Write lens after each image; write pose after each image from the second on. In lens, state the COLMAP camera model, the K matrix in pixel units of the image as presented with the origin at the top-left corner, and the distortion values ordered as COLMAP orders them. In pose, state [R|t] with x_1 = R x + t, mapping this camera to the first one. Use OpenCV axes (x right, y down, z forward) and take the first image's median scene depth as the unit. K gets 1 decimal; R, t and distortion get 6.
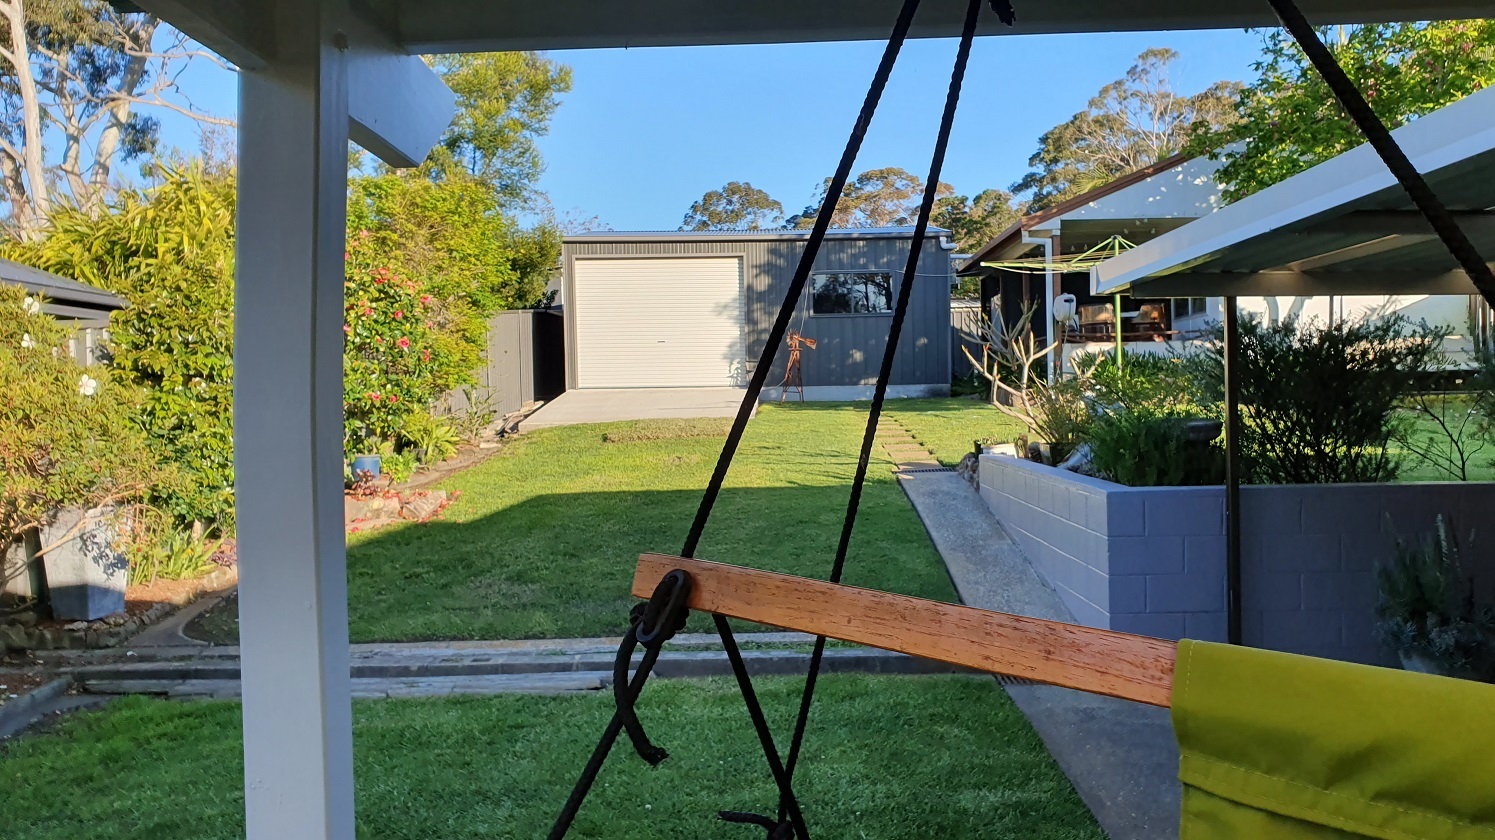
lens RADIAL K [[1201.4, 0, 750.1], [0, 1201.4, 419.1], [0, 0, 1]] dist [0.048636, -0.038091]
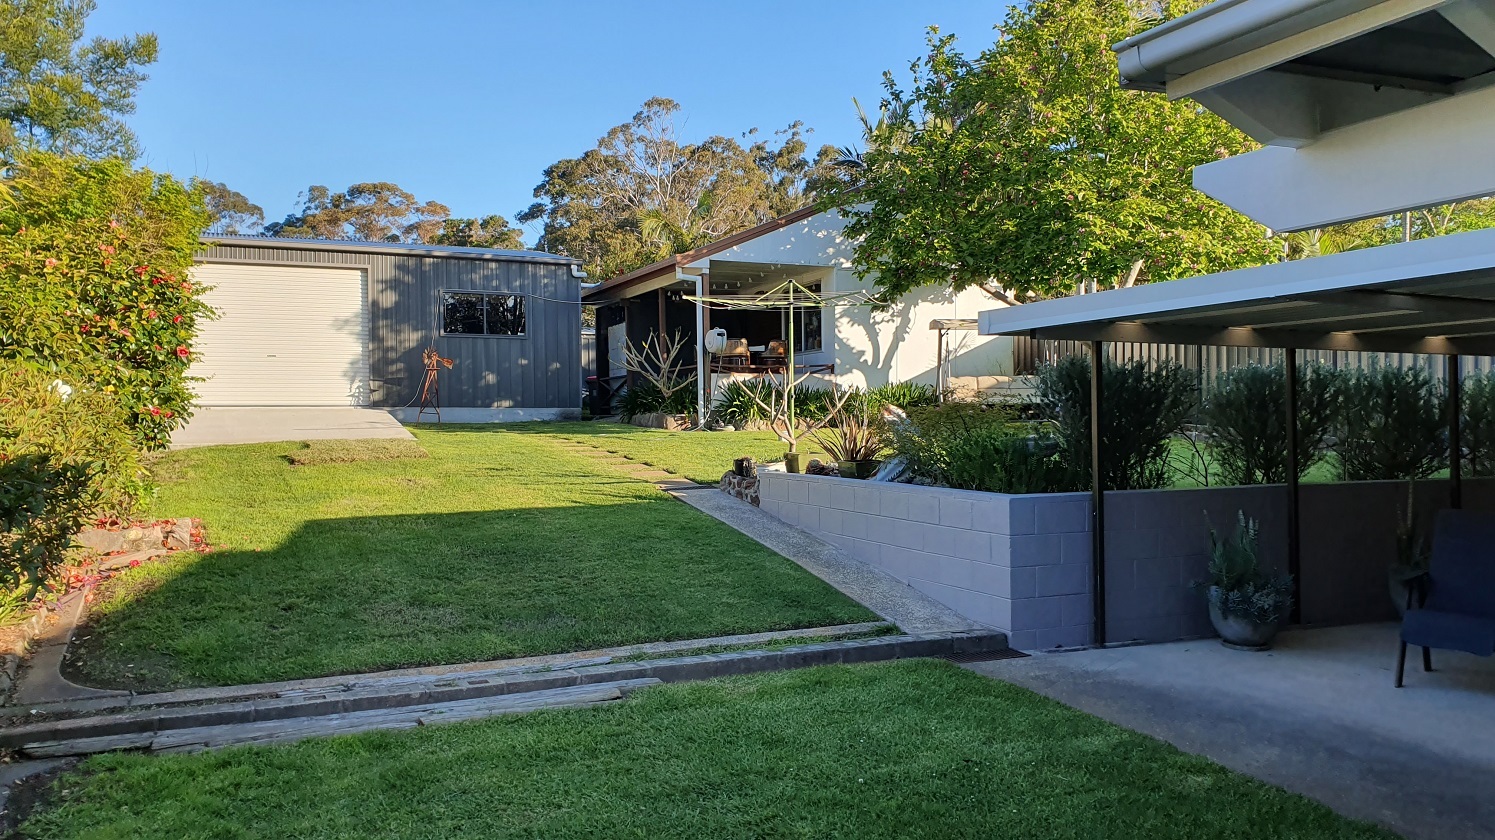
lens RADIAL K [[1201.4, 0, 733.1], [0, 1201.4, 459.5], [0, 0, 1]] dist [0.048636, -0.038091]
pose [[0.899026, -0.001613, 0.437893, -0.294547], [-0.003976, 0.999922, 0.011846, 0.004025], [-0.437878, -0.012391, 0.898949, 0.020019]]
